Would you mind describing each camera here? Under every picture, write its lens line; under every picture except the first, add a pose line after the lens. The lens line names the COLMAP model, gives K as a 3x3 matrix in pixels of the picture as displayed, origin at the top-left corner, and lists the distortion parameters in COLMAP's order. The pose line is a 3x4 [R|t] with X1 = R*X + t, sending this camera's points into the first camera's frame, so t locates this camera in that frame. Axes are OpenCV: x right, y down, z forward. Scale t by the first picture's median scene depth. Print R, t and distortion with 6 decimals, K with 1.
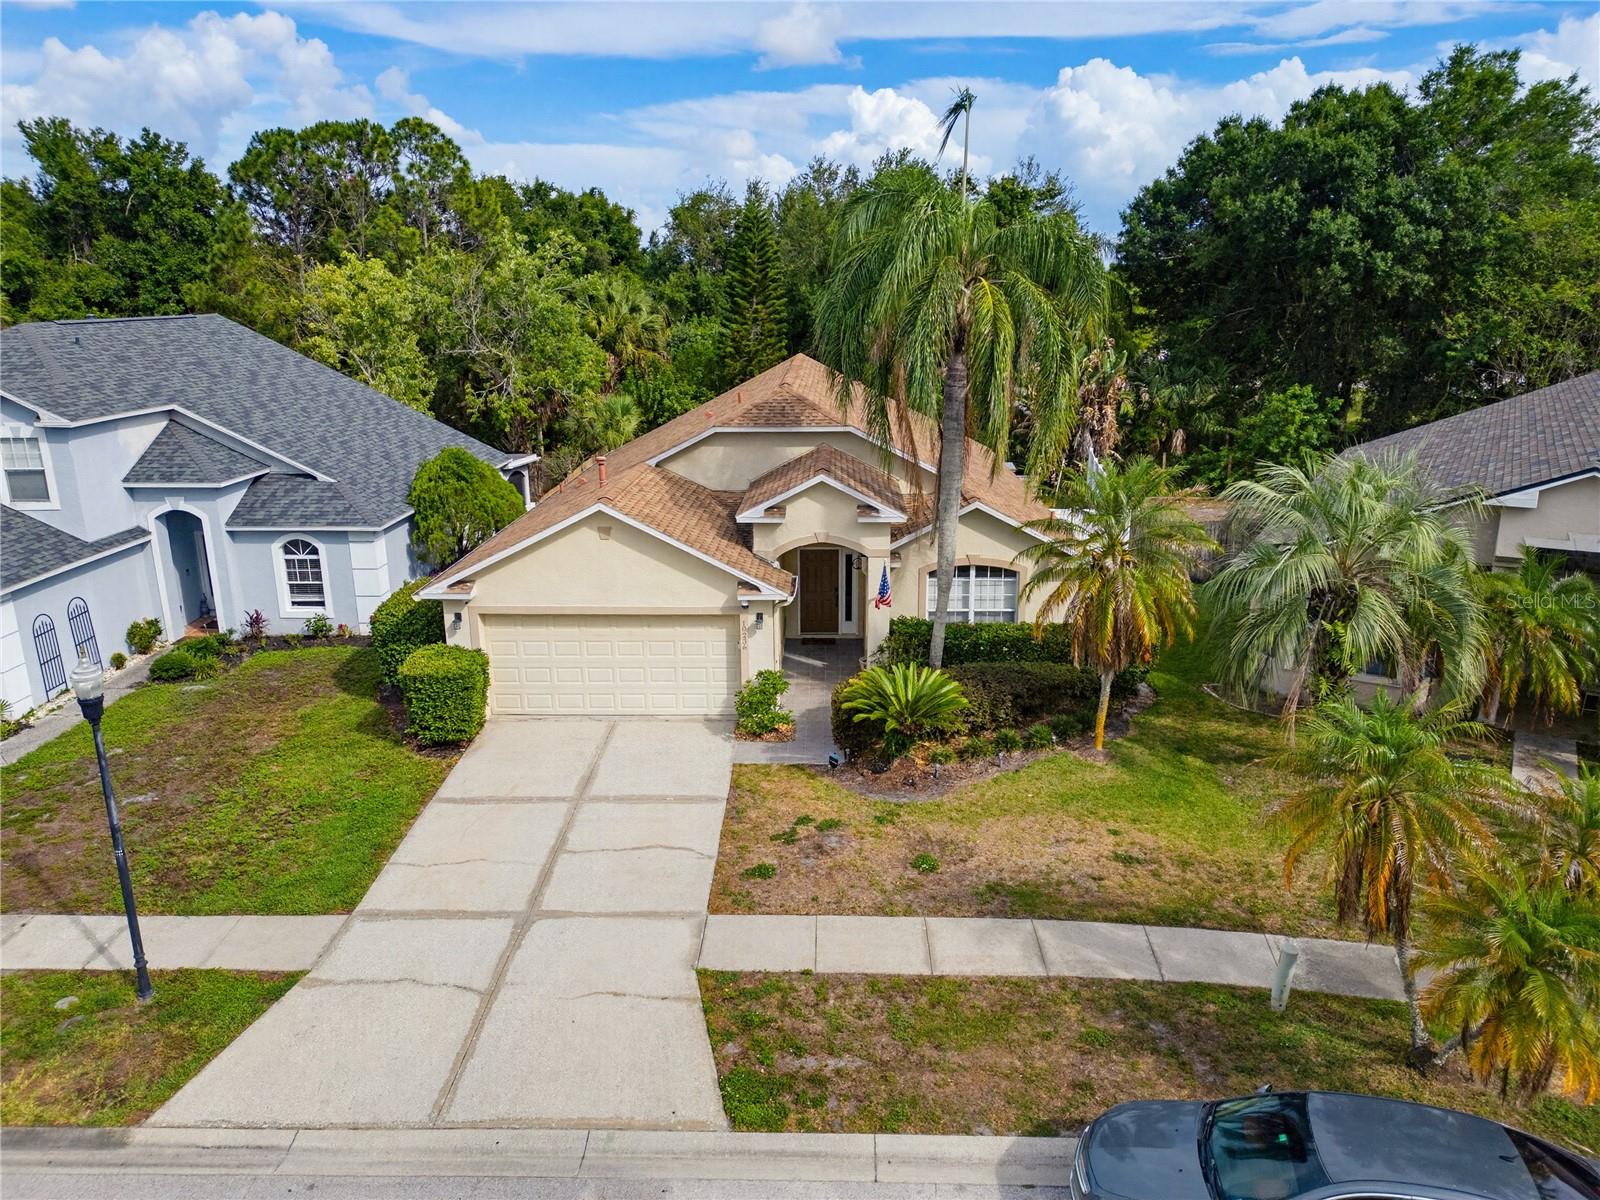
lens RADIAL K [[1126.3, 0, 800.0], [0, 1126.3, 600.0], [0, 0, 1]] dist [0.086940, -0.096993]
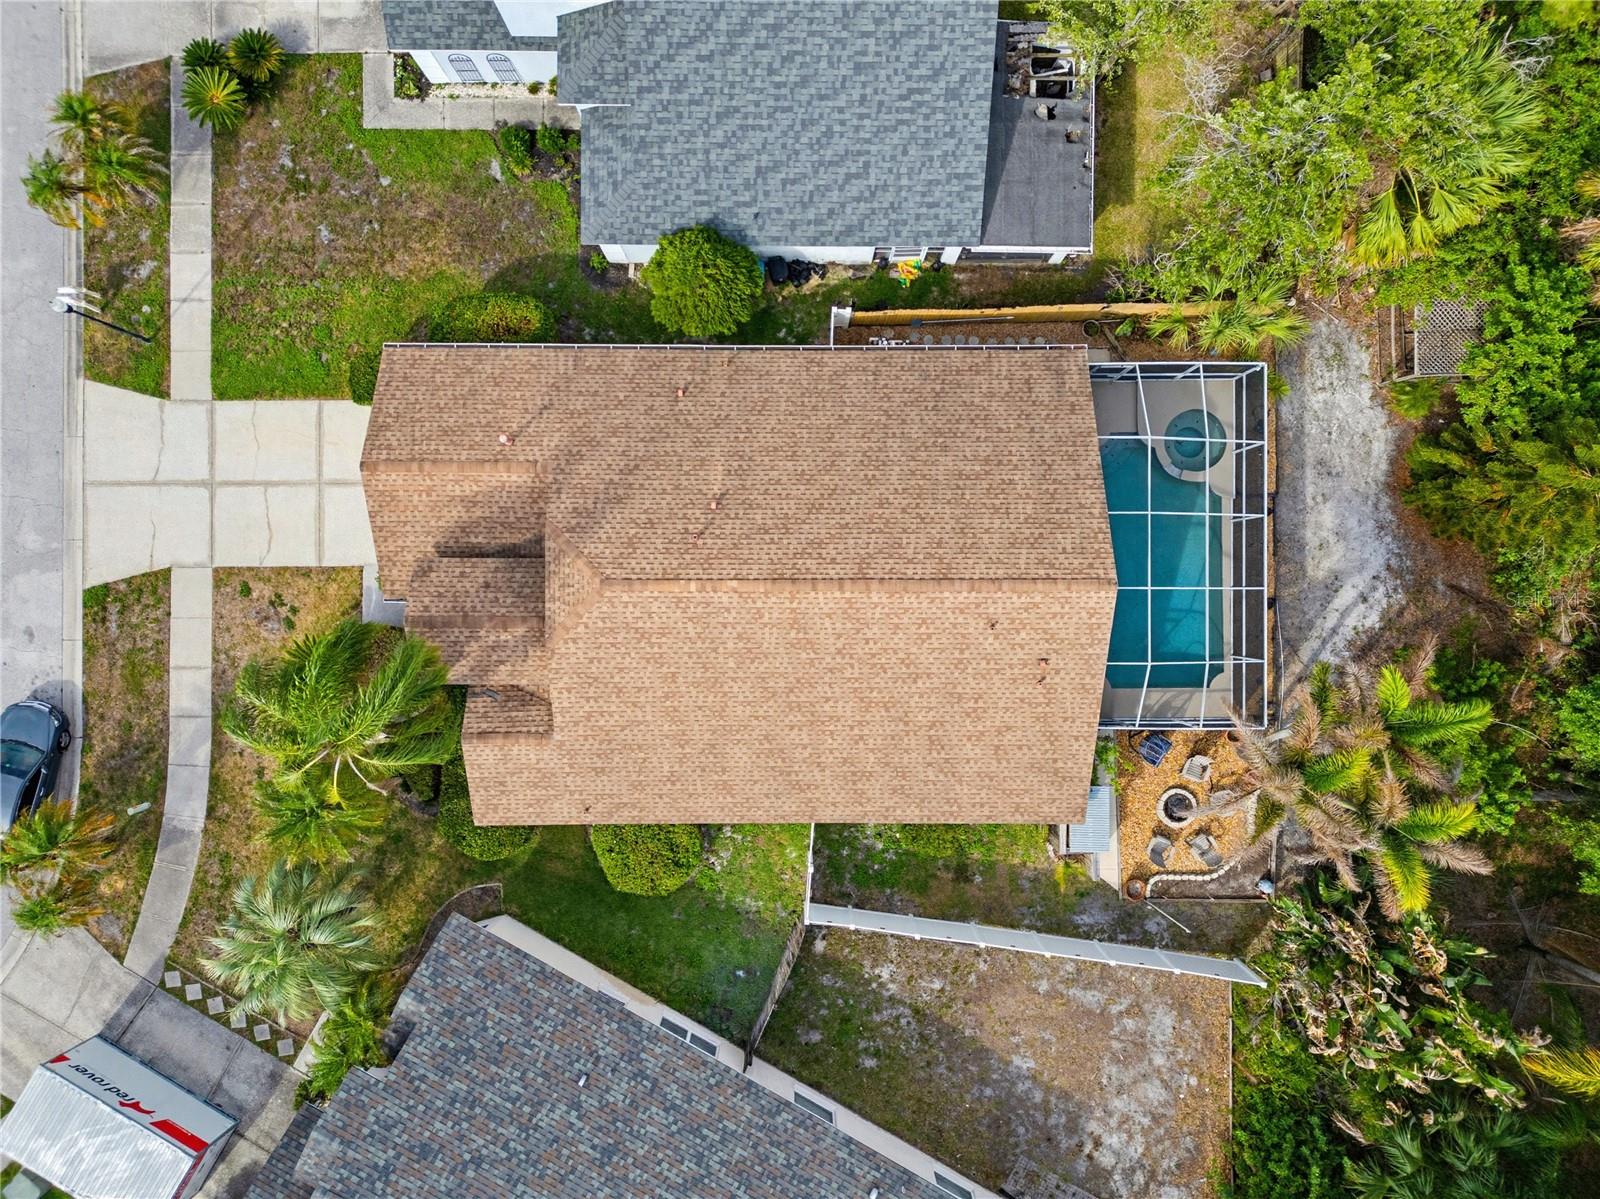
lens RADIAL K [[1126.3, 0, 800.0], [0, 1126.3, 599.5], [0, 0, 1]] dist [0.086940, -0.096993]
pose [[0.028696, 0.999528, 0.010934, -0.008465], [-0.280574, -0.002444, 0.959829, -1.427704], [0.959403, -0.030610, 0.280372, 0.982673]]
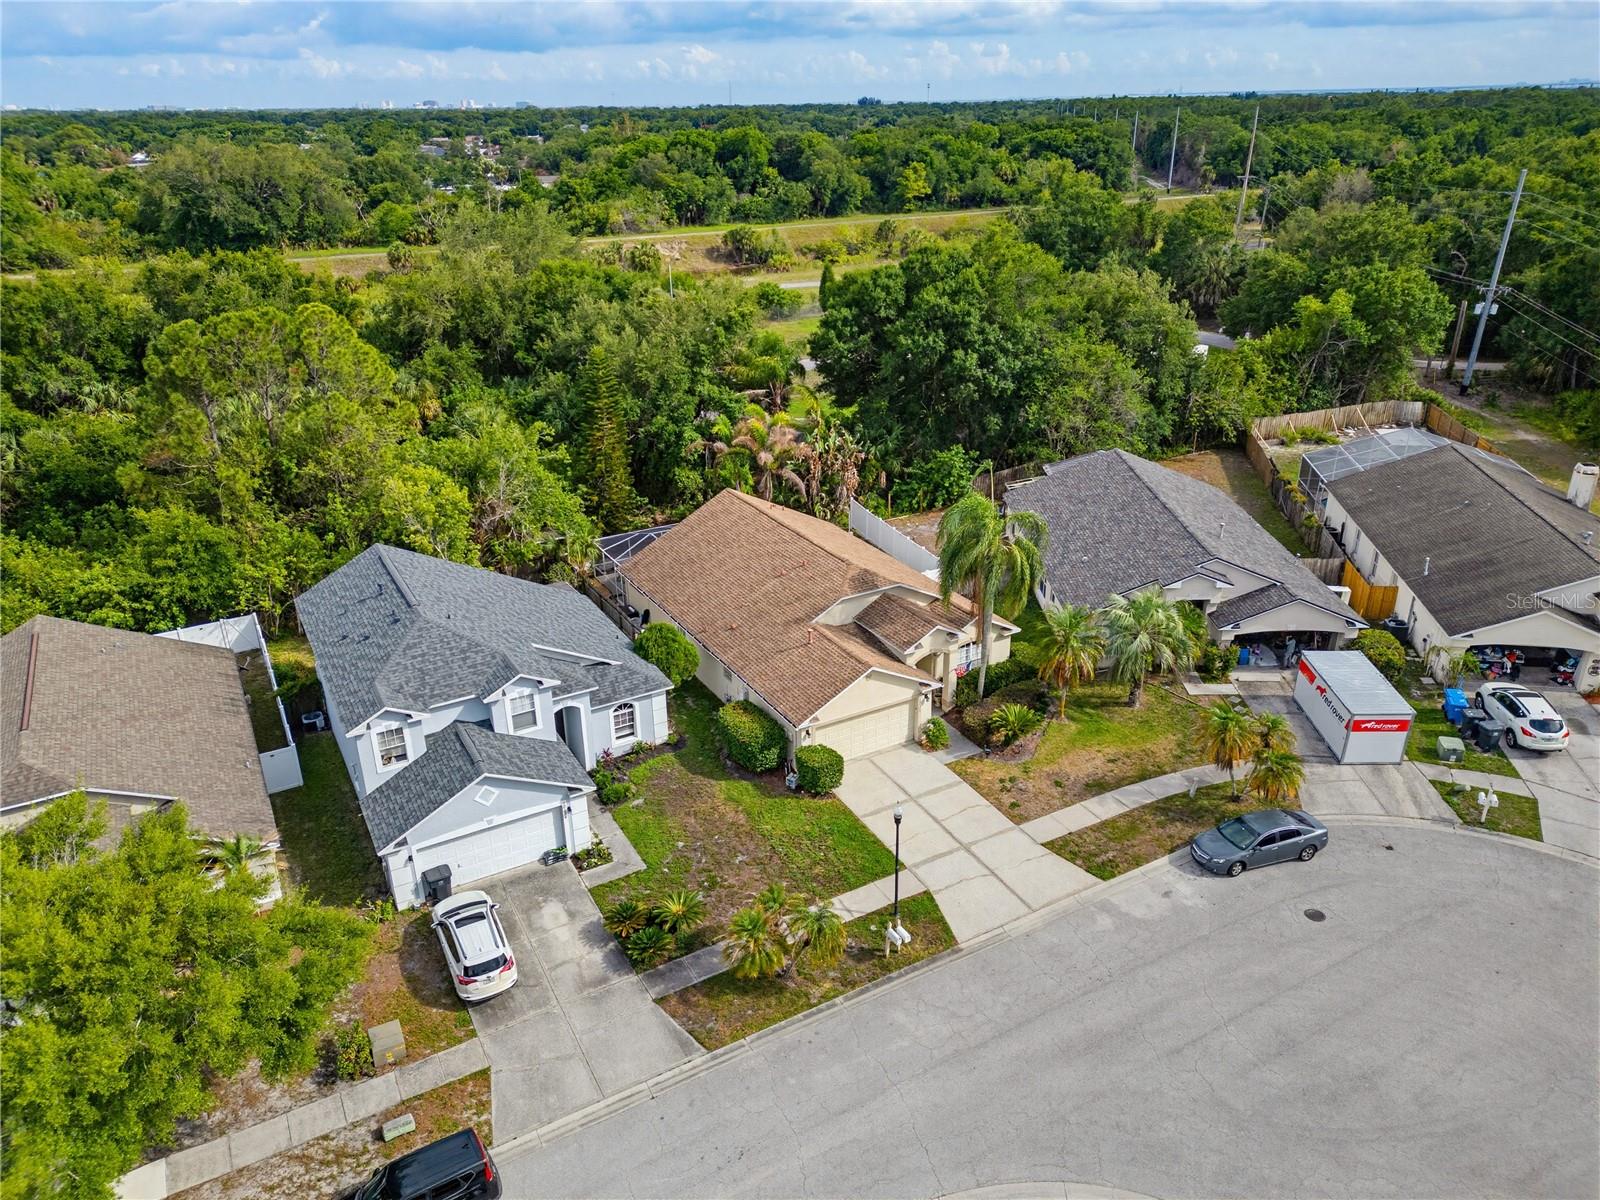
lens RADIAL K [[1126.3, 0, 800.0], [0, 1126.3, 600.0], [0, 0, 1]] dist [0.086940, -0.096993]
pose [[0.853171, -0.214564, 0.475460, -1.138473], [0.147658, 0.973545, 0.174379, -0.533908], [-0.500297, -0.078570, 0.862282, -0.689446]]
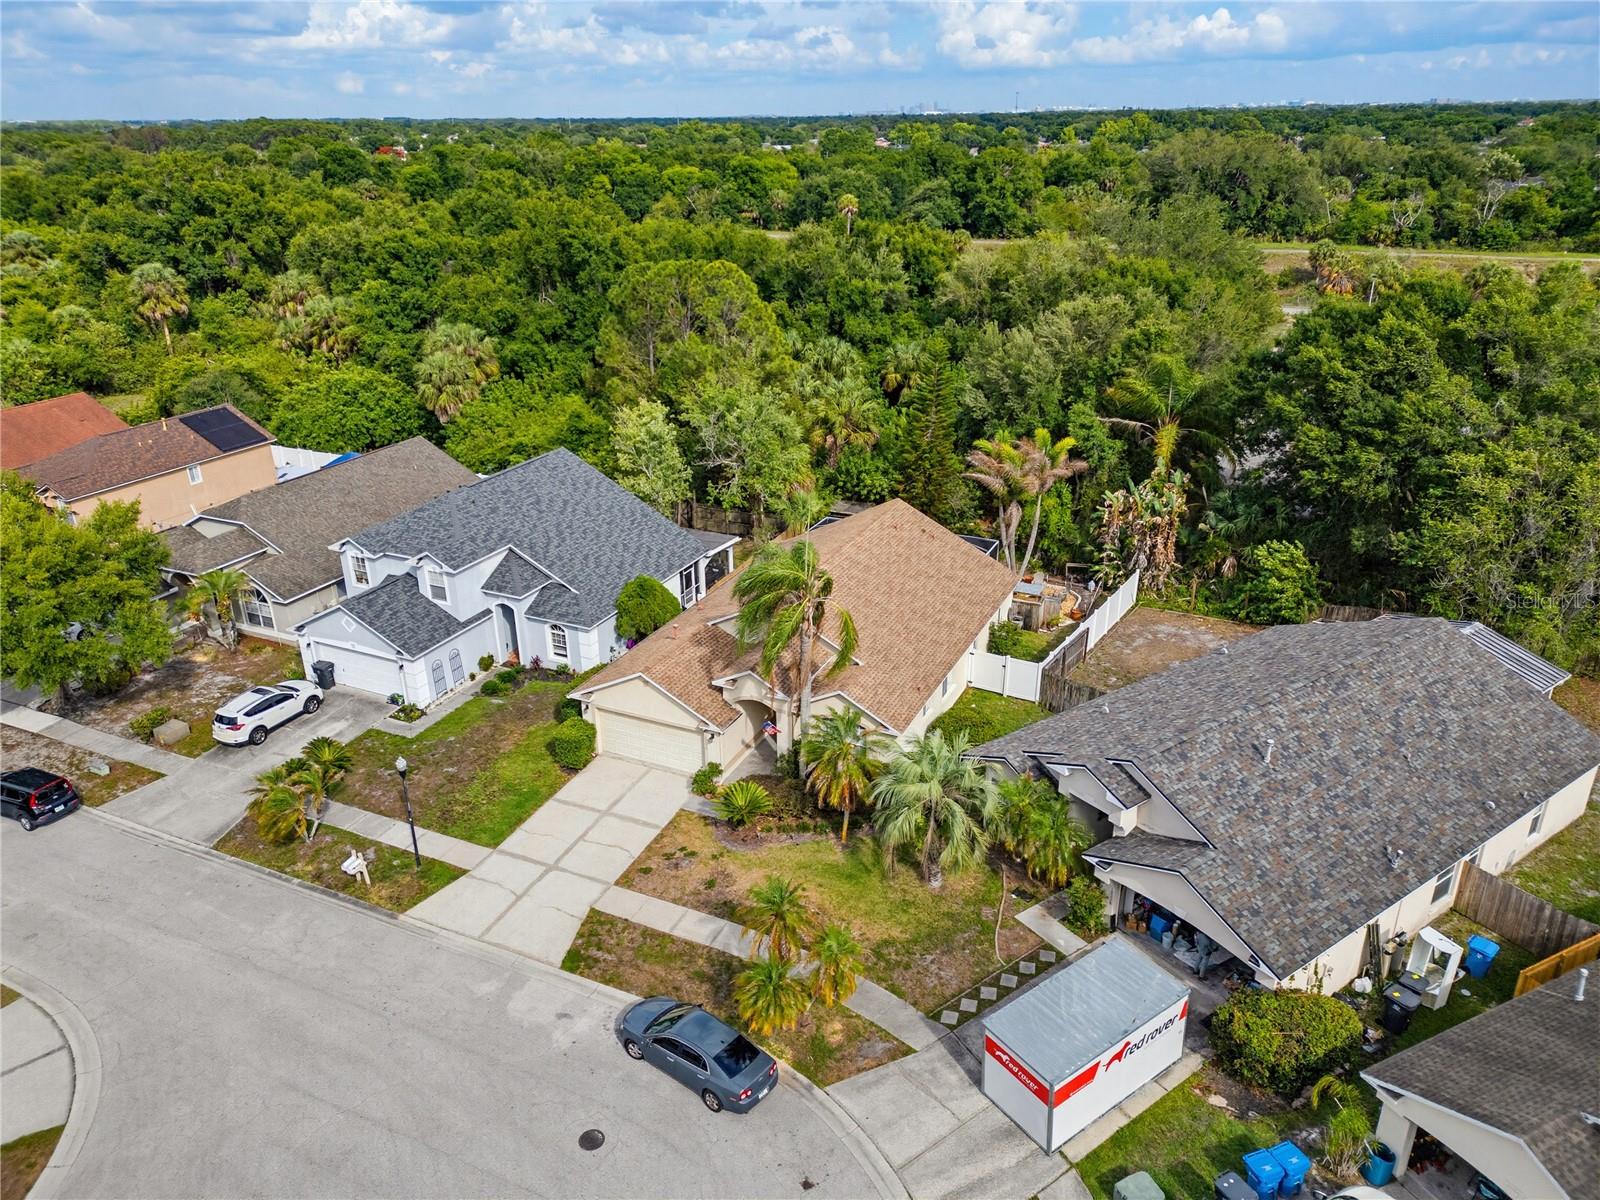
lens RADIAL K [[1126.3, 0, 800.0], [0, 1126.3, 600.0], [0, 0, 1]] dist [0.086940, -0.096993]
pose [[0.916599, 0.156195, -0.368036, 0.733270], [-0.103539, 0.981861, 0.158838, -0.506365], [0.386169, -0.107484, 0.916144, -0.681117]]
